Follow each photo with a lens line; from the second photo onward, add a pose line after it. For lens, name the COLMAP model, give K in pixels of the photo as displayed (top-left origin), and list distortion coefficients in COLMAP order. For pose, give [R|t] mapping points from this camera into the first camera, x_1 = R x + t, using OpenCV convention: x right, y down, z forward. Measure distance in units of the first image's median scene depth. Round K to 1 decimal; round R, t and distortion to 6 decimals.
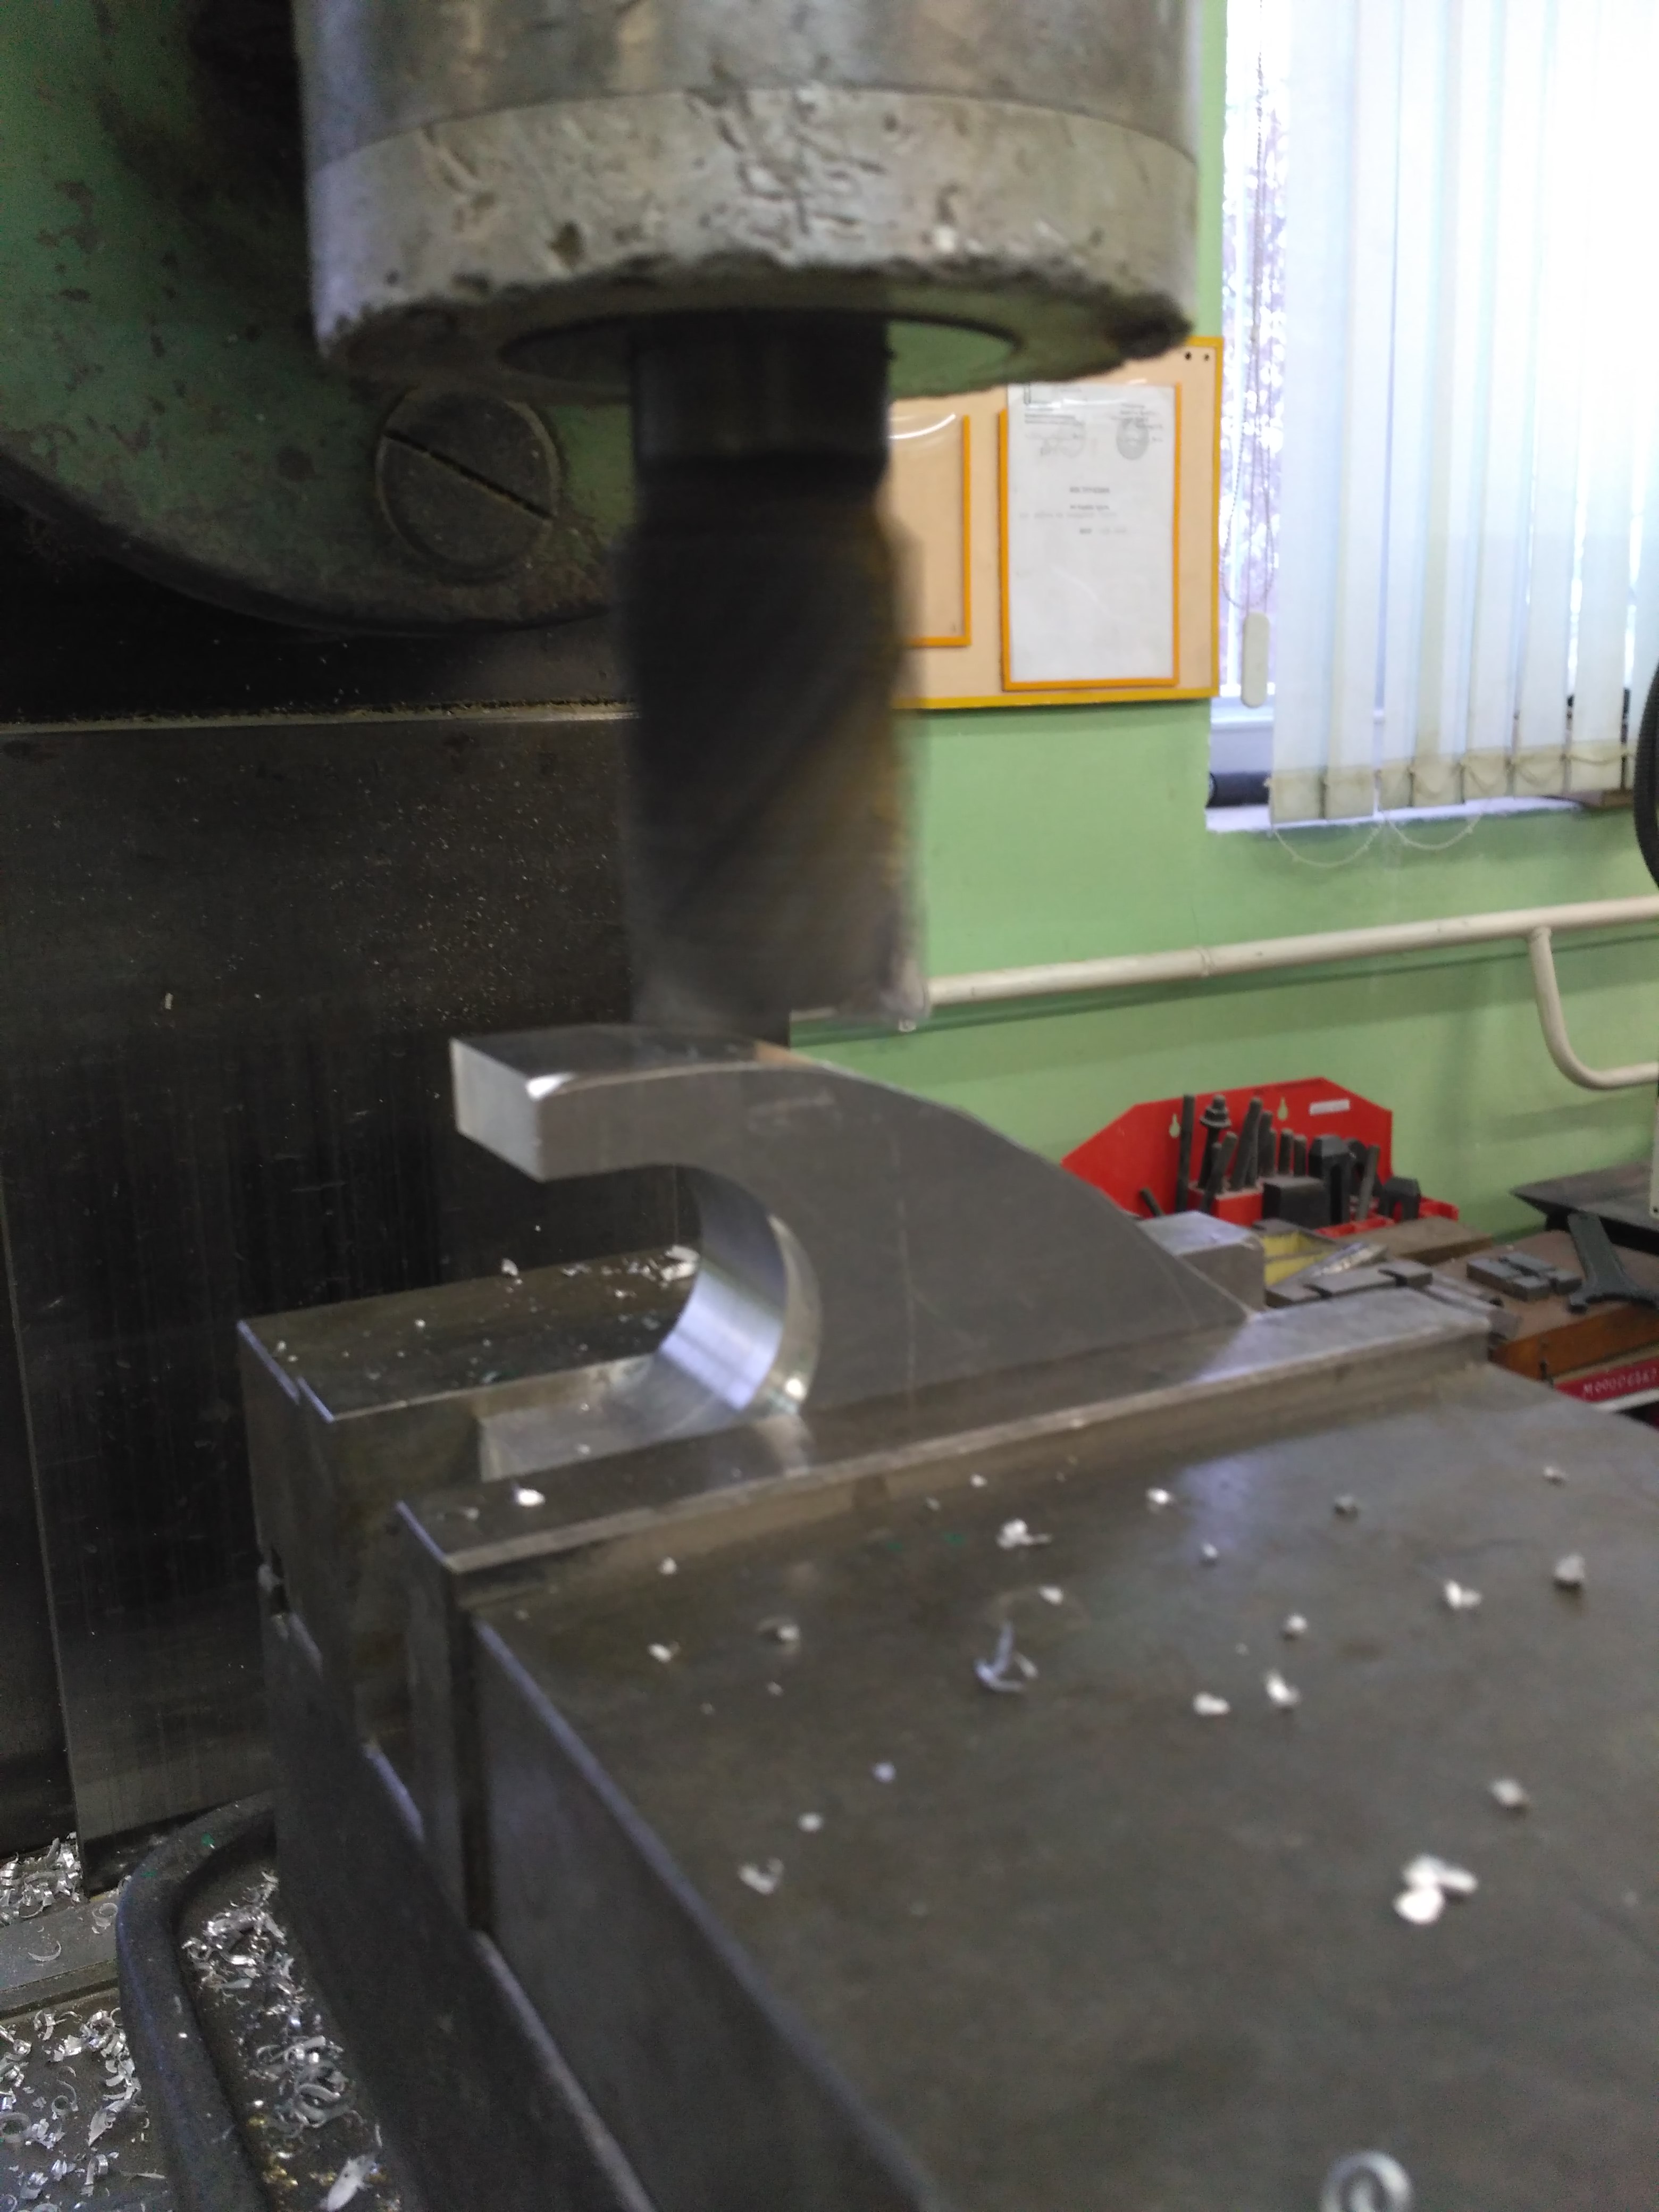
lens RADIAL K [[1988.7, 0, 832.0], [0, 1988.7, 1084.1], [0, 0, 1]] dist [0.092865, -0.237714]
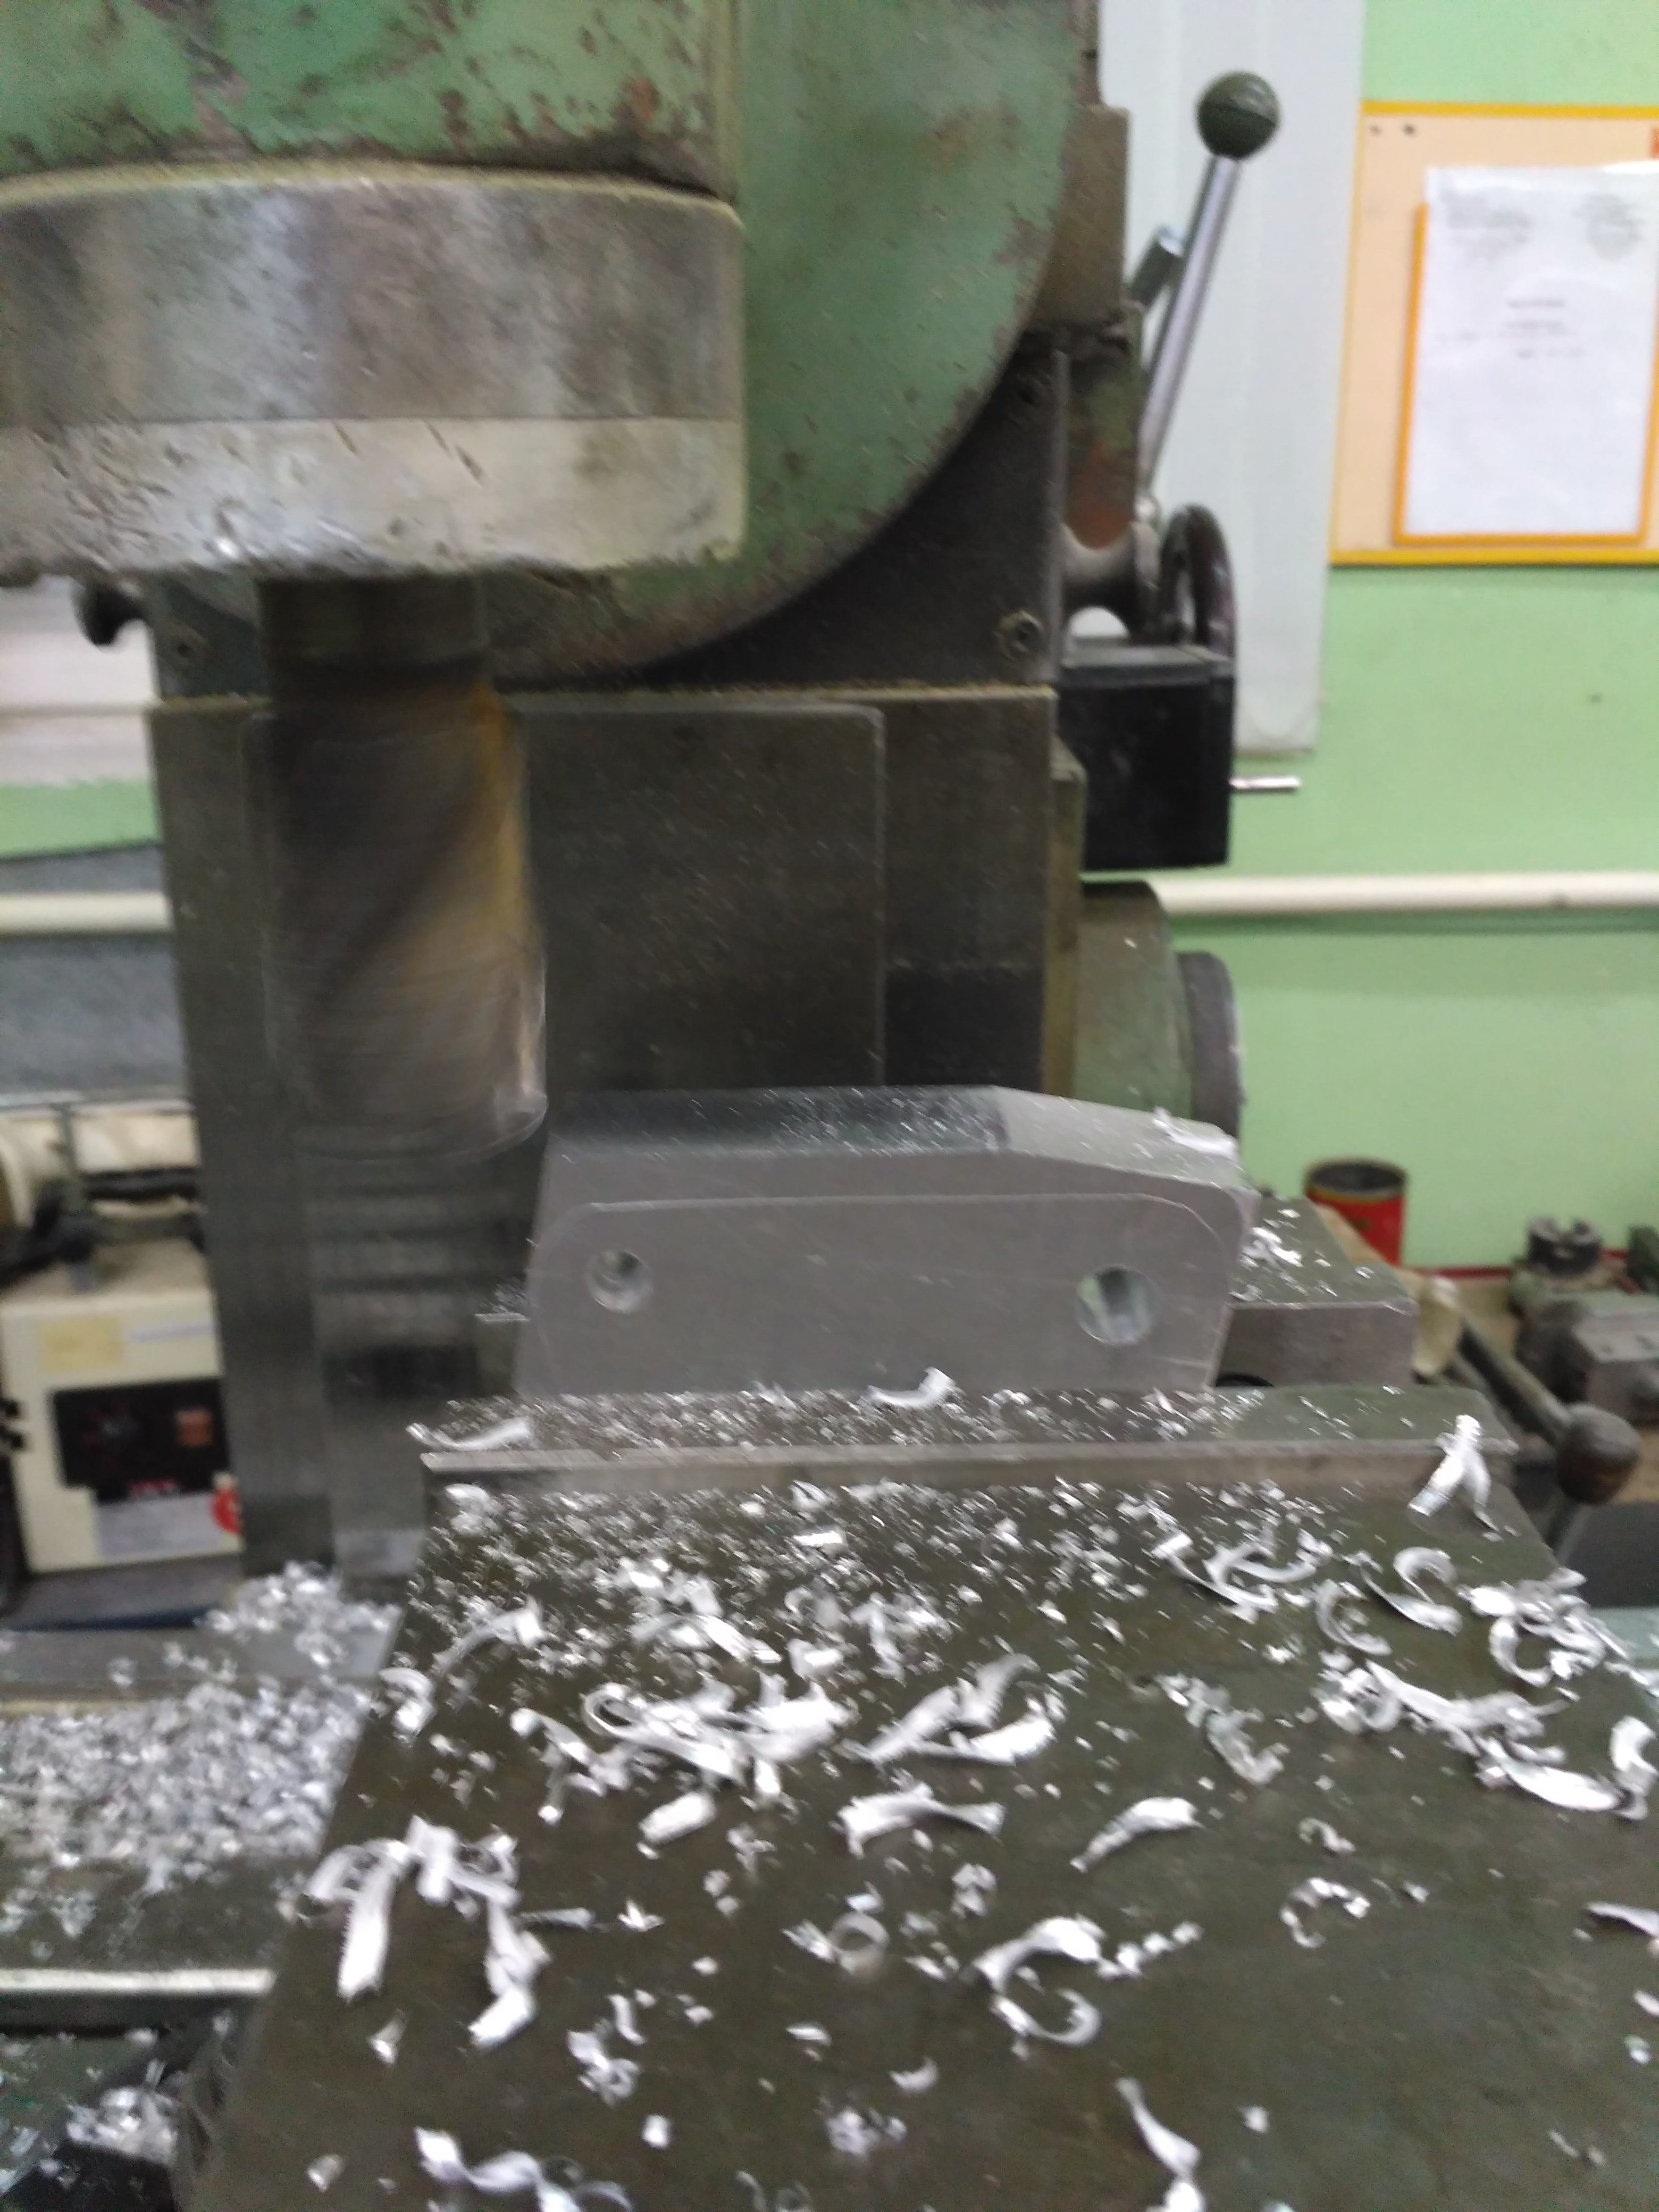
lens RADIAL K [[2021.1, 0, 829.5], [0, 2021.1, 1106.0], [0, 0, 1]] dist [0.078438, -0.204554]
pose [[0.883027, 0.154762, -0.443071, 0.583227], [-0.104965, 0.985276, 0.134957, -0.185879], [0.457434, -0.072664, 0.886270, 0.058873]]
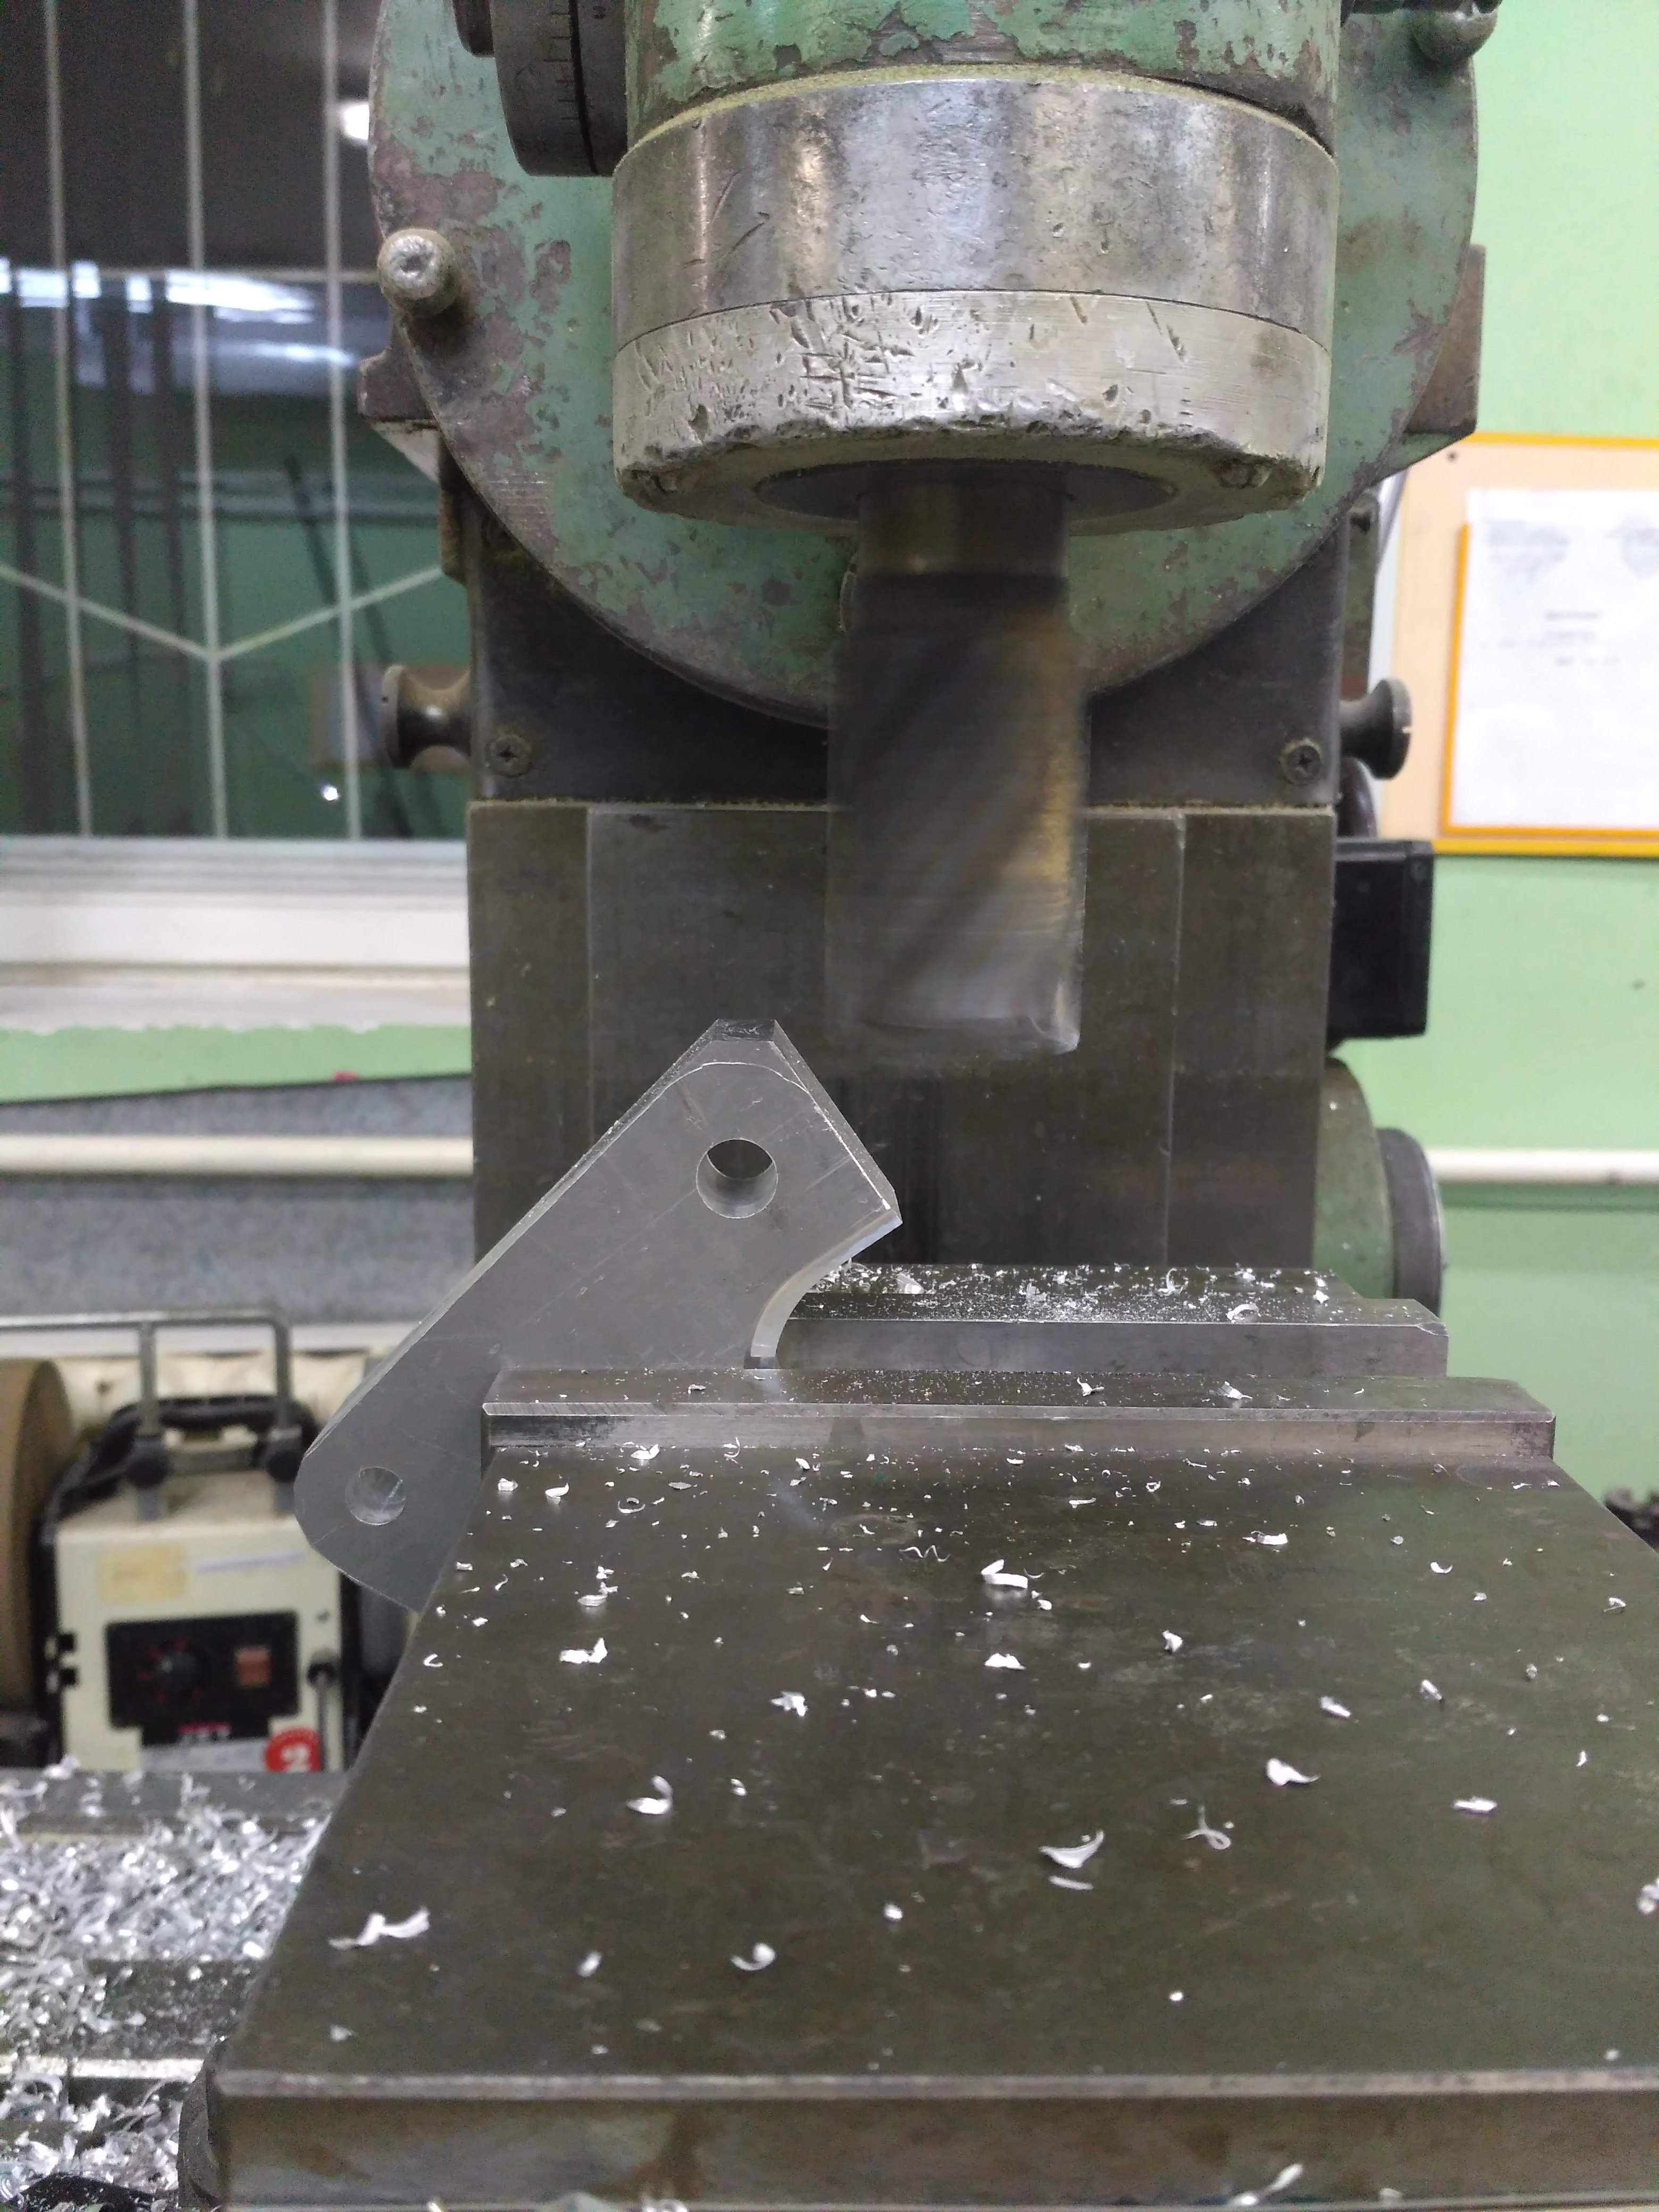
lens RADIAL K [[2021.1, 0, 829.5], [0, 2021.1, 1106.0], [0, 0, 1]] dist [0.078438, -0.204554]
pose [[0.888918, 0.103317, -0.446263, 0.376540], [-0.129488, 0.991173, -0.028456, 0.041804], [0.439384, 0.083081, 0.894449, -0.093421]]
